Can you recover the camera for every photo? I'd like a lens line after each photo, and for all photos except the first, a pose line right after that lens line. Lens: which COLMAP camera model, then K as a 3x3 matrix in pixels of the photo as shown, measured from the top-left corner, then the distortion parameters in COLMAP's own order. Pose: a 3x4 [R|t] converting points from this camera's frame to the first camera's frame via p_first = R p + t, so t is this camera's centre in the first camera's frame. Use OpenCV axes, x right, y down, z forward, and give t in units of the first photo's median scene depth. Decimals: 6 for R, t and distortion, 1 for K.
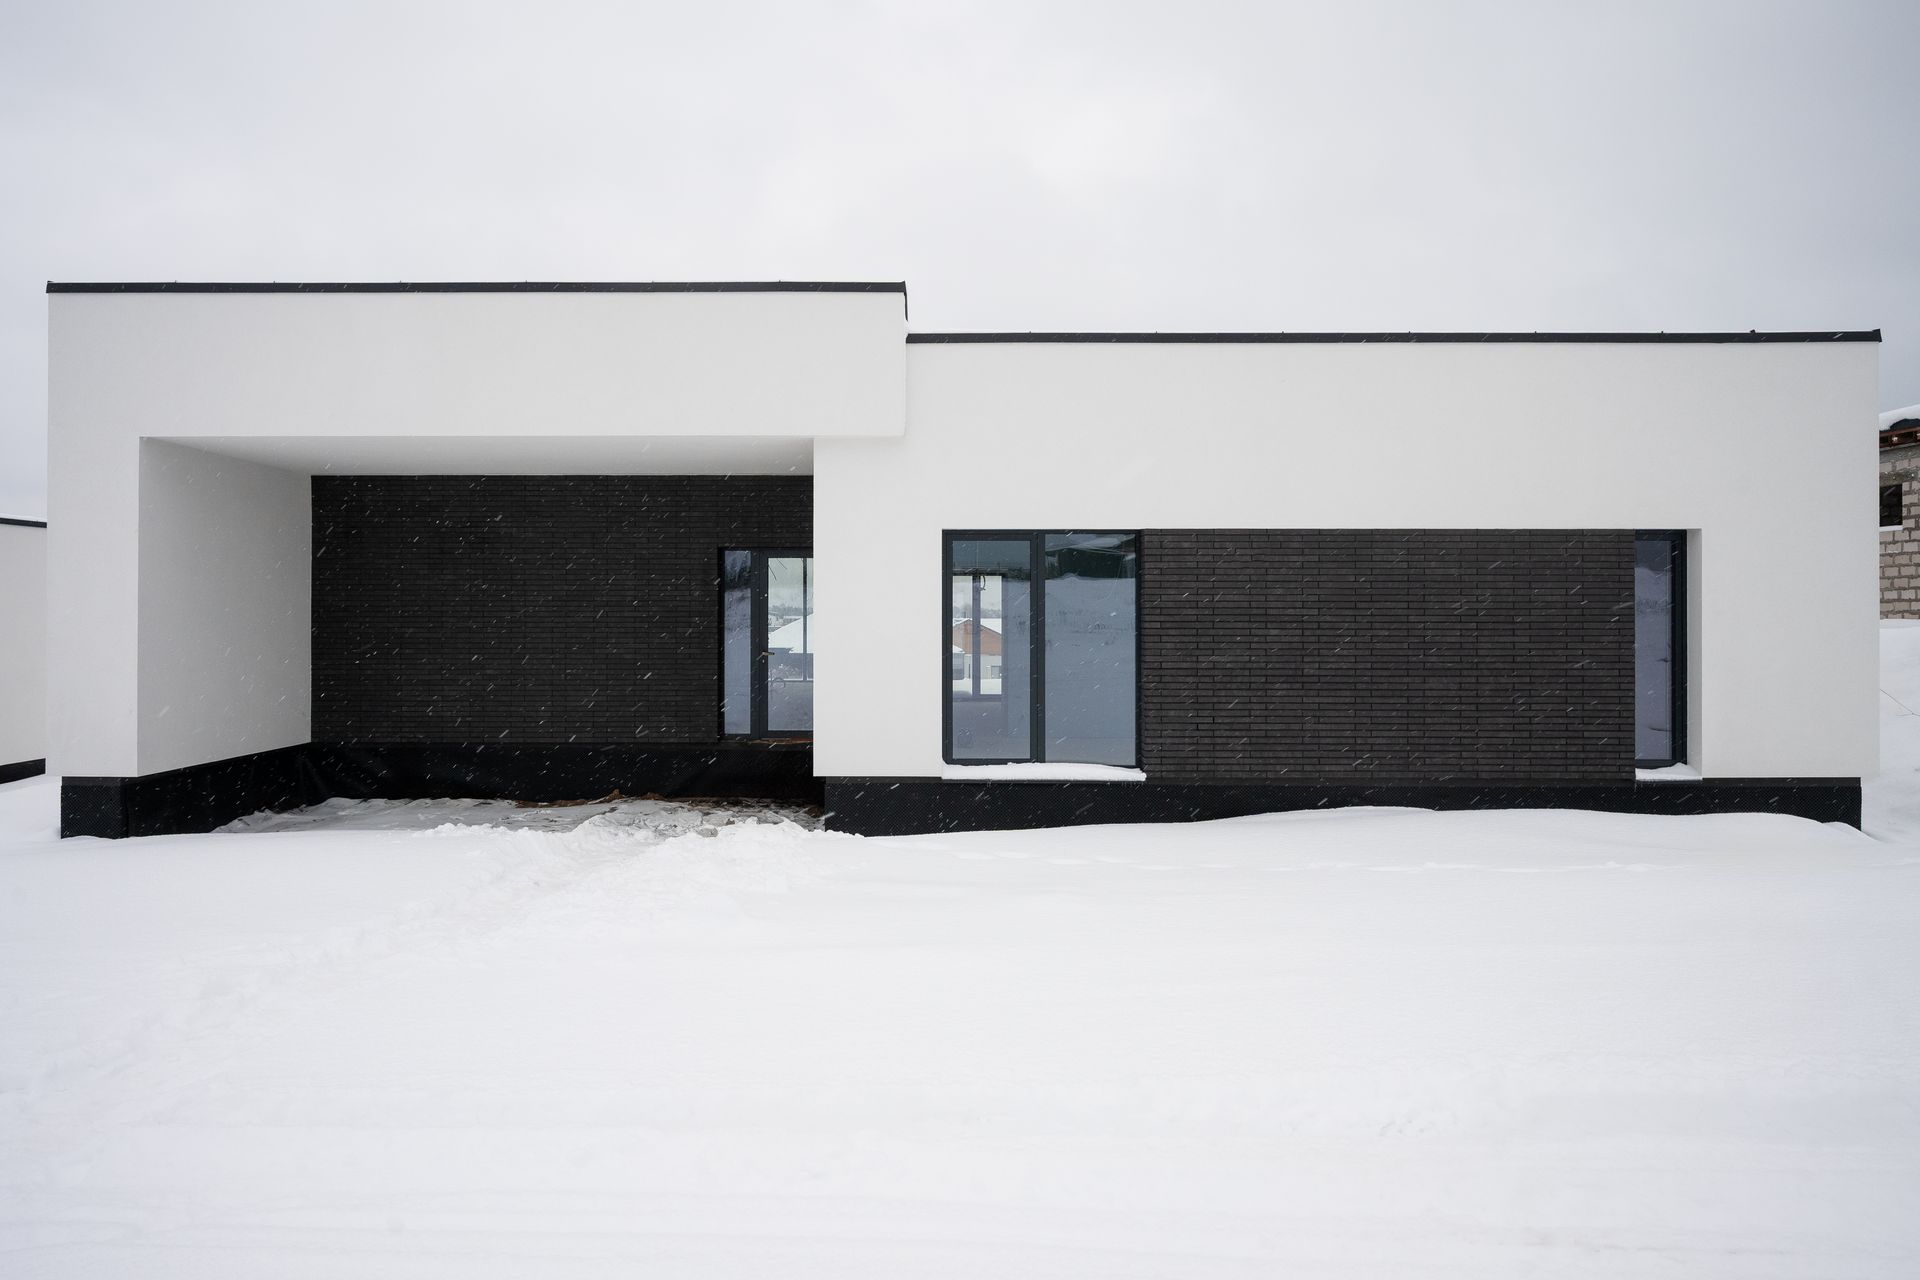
lens RADIAL K [[1195.9, 0, 959.1], [0, 1195.9, 606.6], [0, 0, 1]] dist [0.001878, -0.000384]
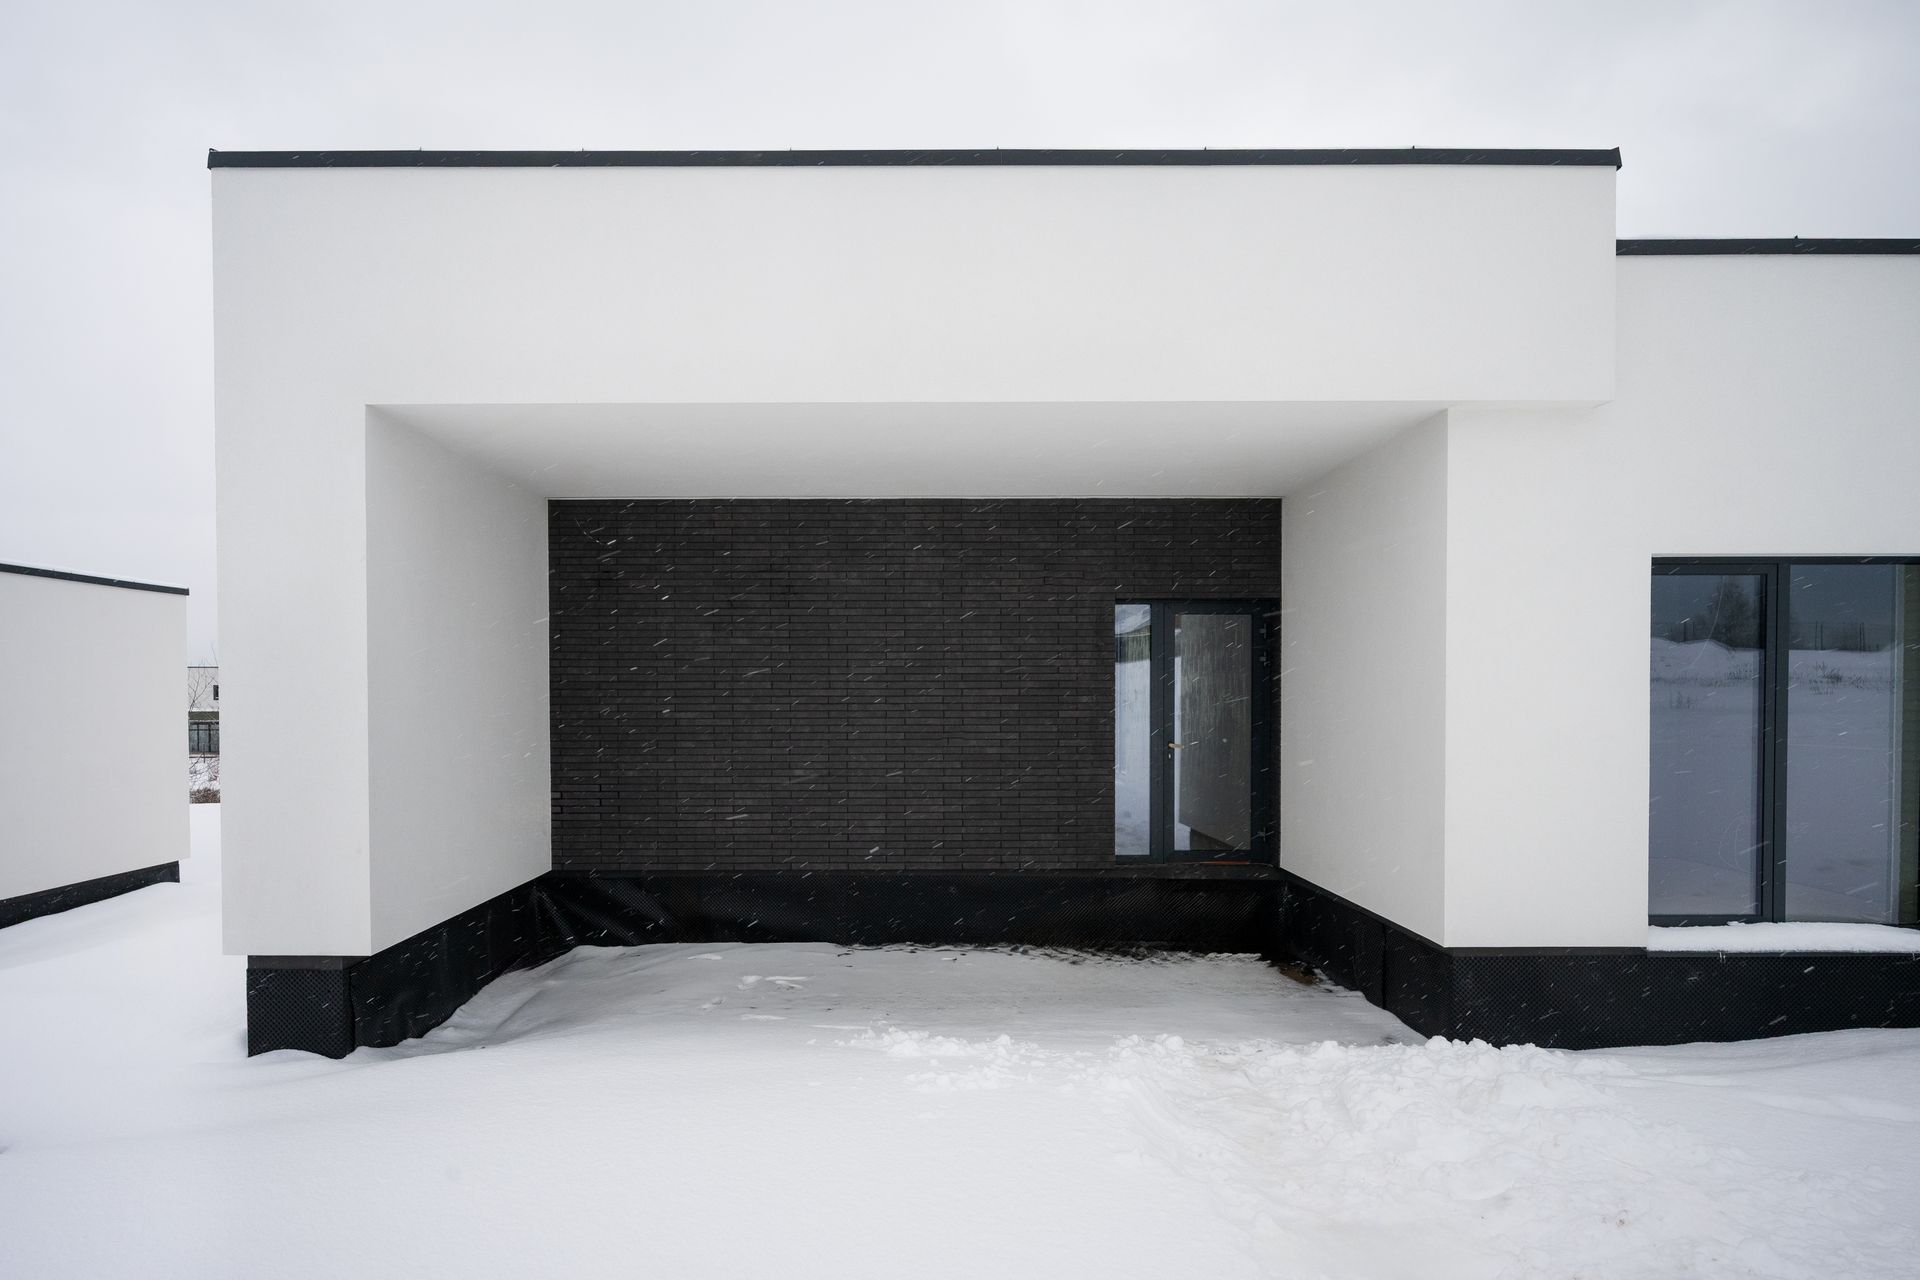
lens RADIAL K [[1099.8, 0, 957.0], [0, 1099.8, 707.6], [0, 0, 1]] dist [0.003157, 0.001093]
pose [[0.999881, -0.001027, 0.015408, -0.391411], [0.000741, 0.999828, 0.018545, 0.004330], [-0.015424, -0.018531, 0.999709, 0.428364]]
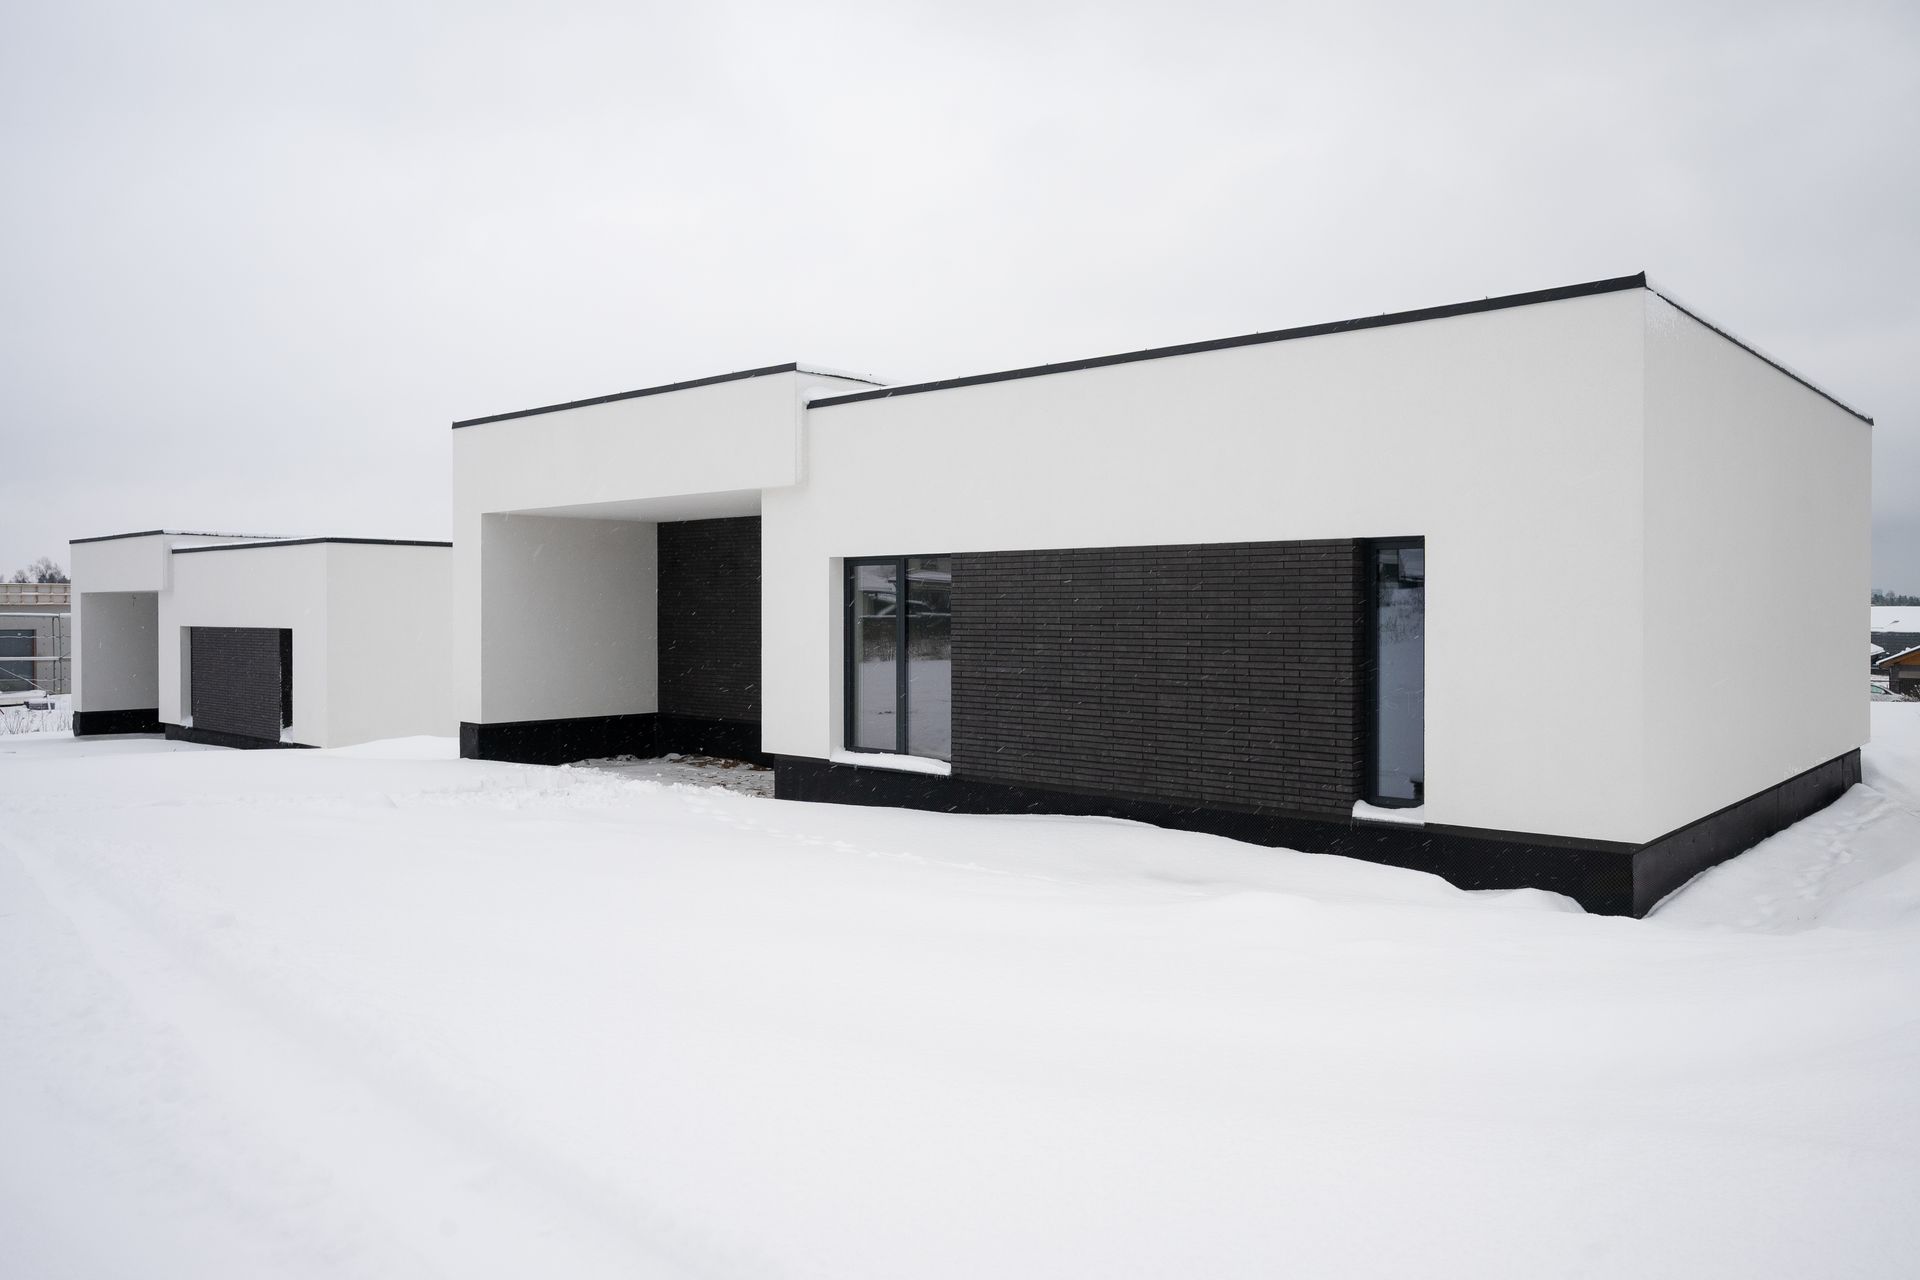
lens RADIAL K [[1364.5, 0, 960.0], [0, 1364.5, 640.0], [0, 0, 1]] dist [-0.001343, 0.000074]
pose [[0.753518, 0.014305, -0.657272, 1.012193], [-0.001739, 0.999803, 0.019766, -0.008273], [0.657425, -0.013751, 0.753394, 0.033684]]
